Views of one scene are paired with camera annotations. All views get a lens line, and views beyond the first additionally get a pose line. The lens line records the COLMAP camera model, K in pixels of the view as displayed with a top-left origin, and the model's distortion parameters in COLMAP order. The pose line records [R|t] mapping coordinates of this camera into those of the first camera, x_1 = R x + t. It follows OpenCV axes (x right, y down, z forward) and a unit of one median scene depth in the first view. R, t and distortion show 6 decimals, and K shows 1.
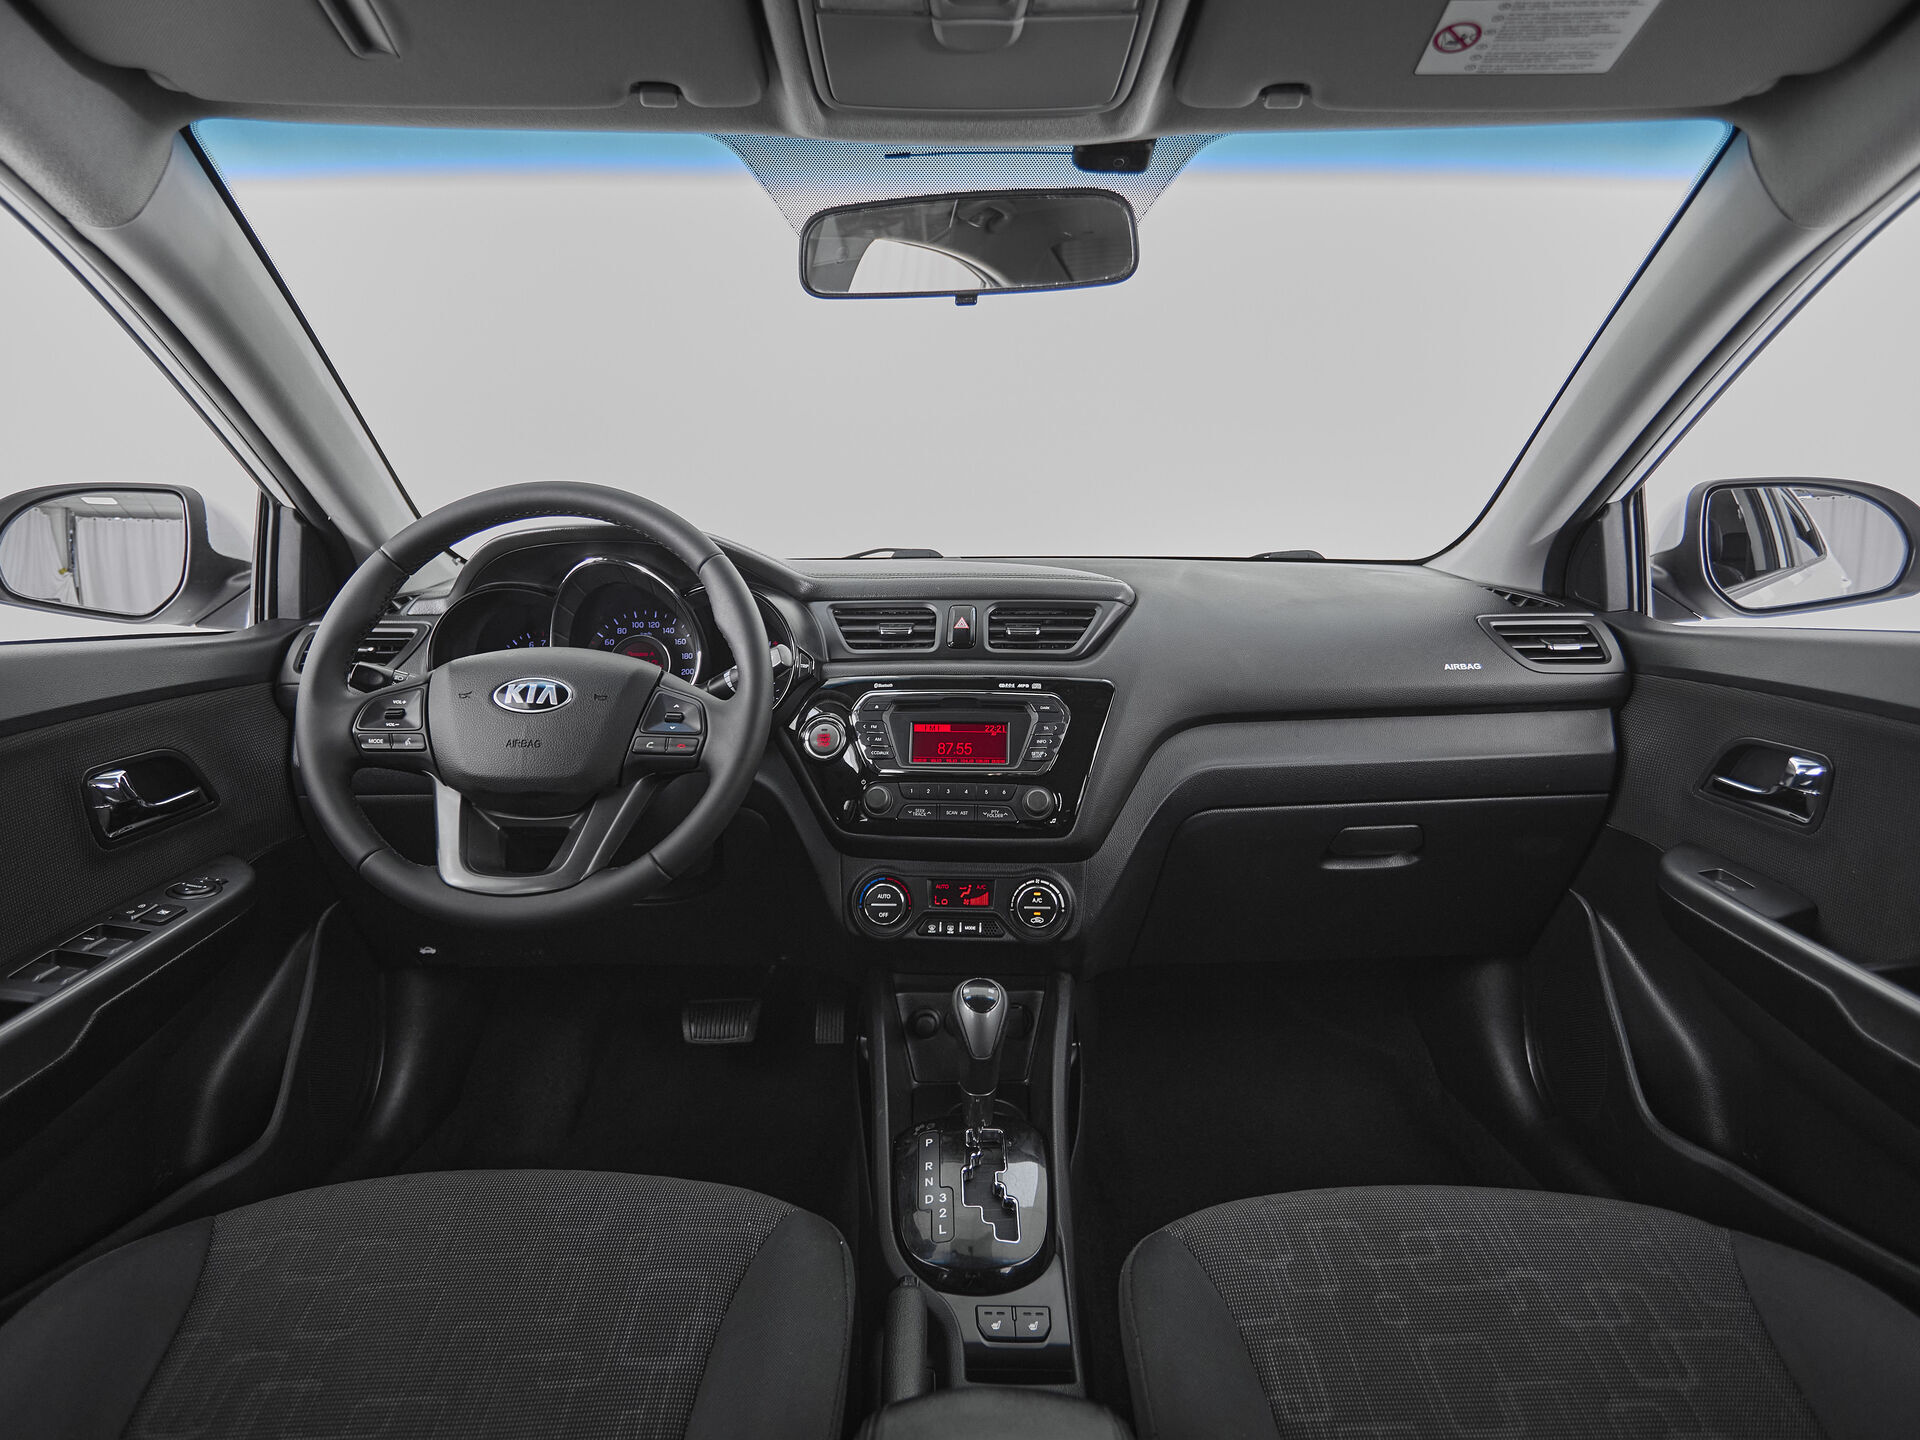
lens RADIAL K [[1086.7, 0, 942.3], [0, 1086.7, 713.7], [0, 0, 1]] dist [0.009380, 0.000729]
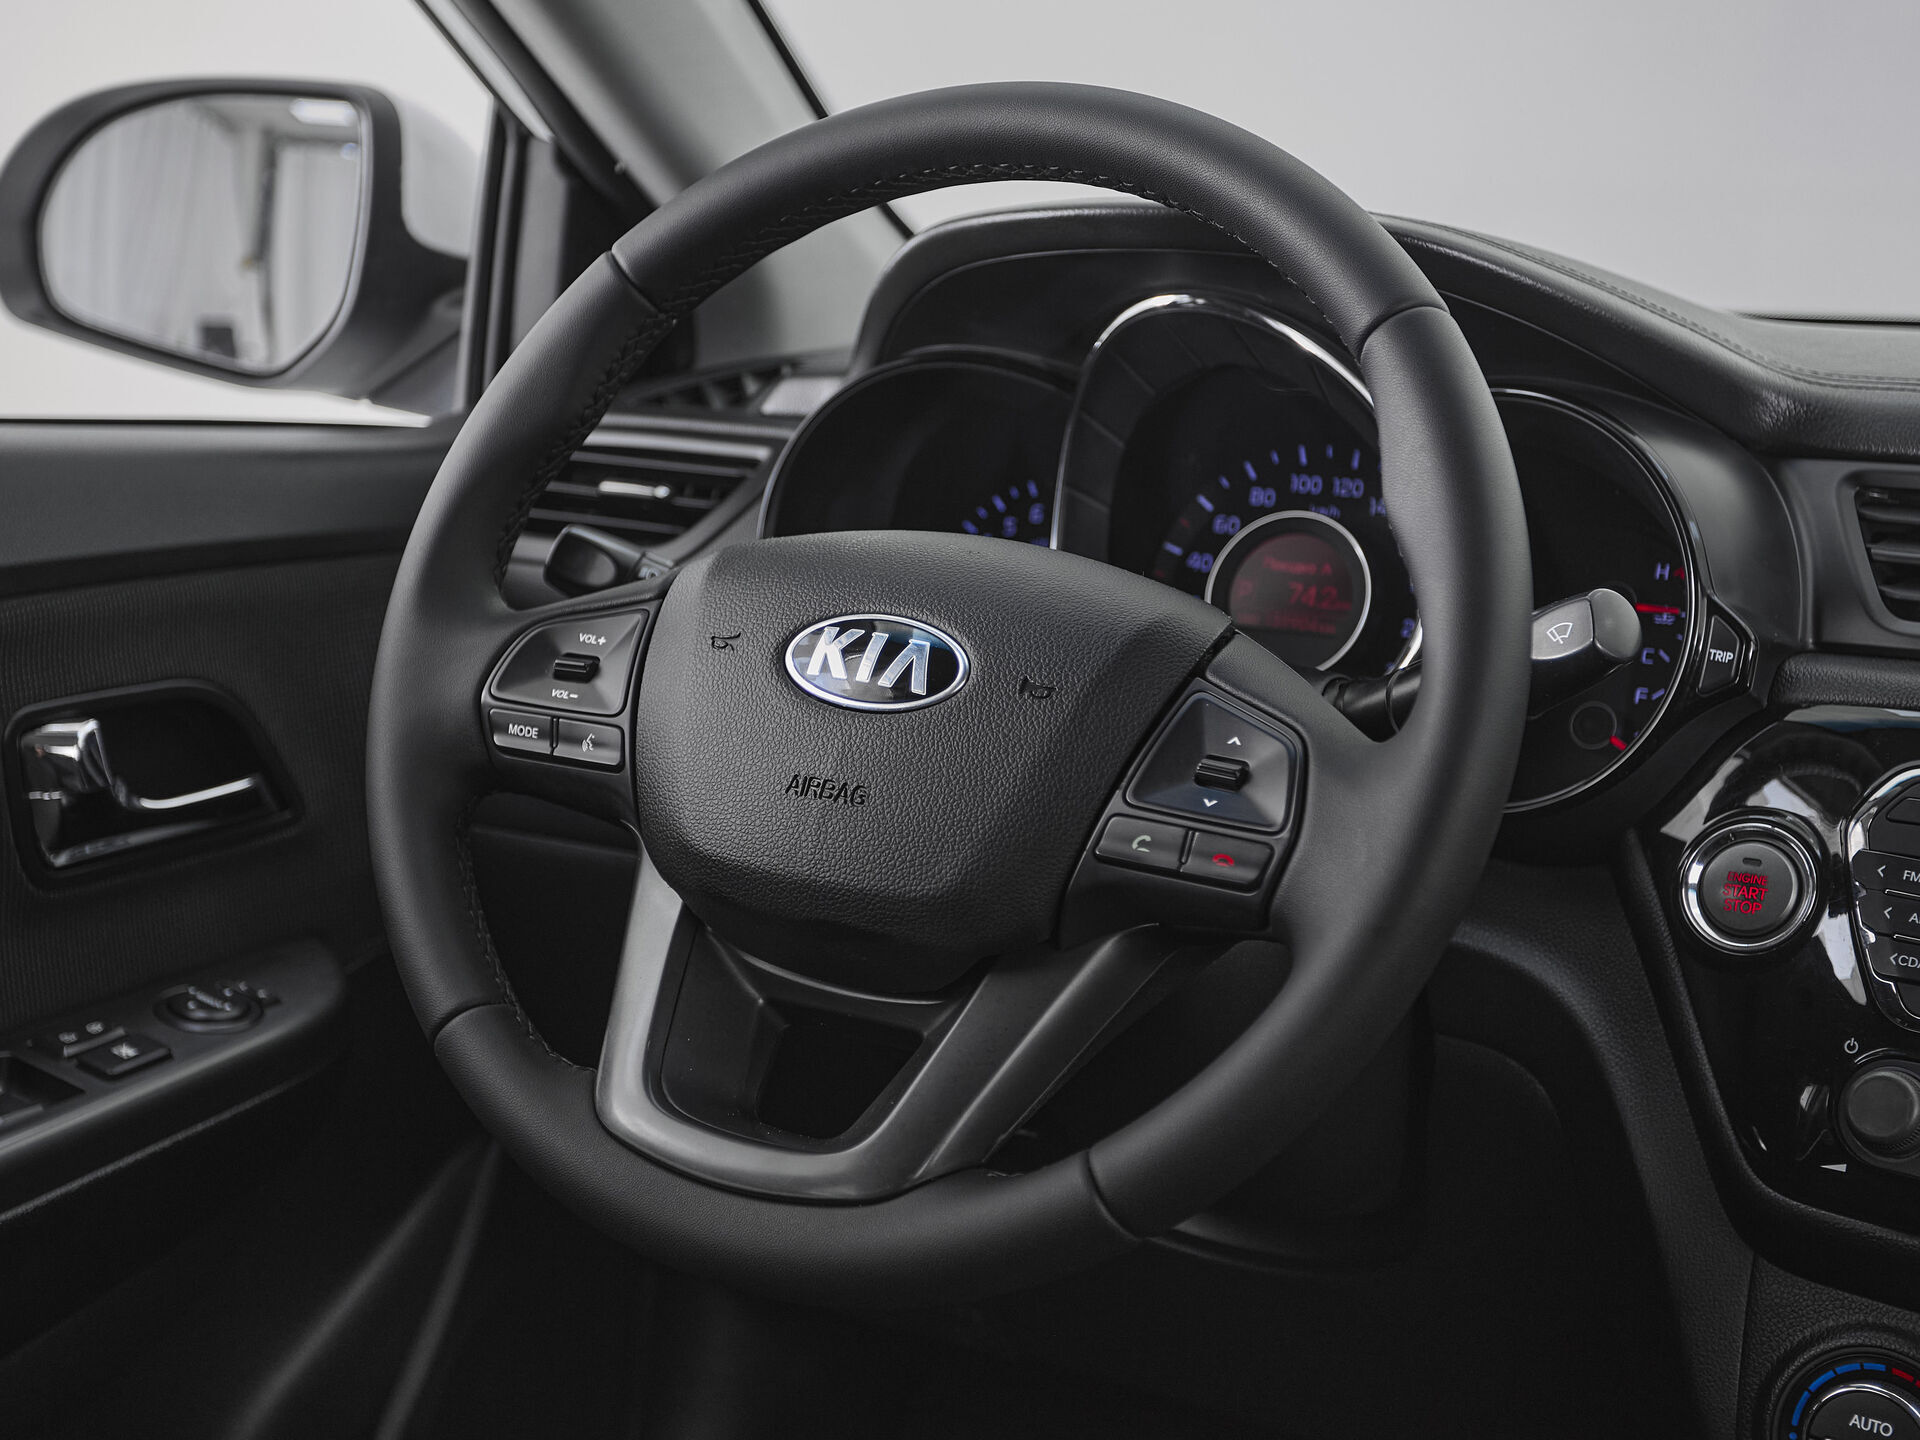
lens RADIAL K [[2852.5, 0, 848.7], [0, 2852.5, 632.9], [0, 0, 1]] dist [0.026630, 0.000000]
pose [[0.849032, 0.111291, -0.516487, 0.096212], [-0.120668, 0.992572, 0.015515, -0.033837], [0.514377, 0.049151, 0.856154, 0.138370]]
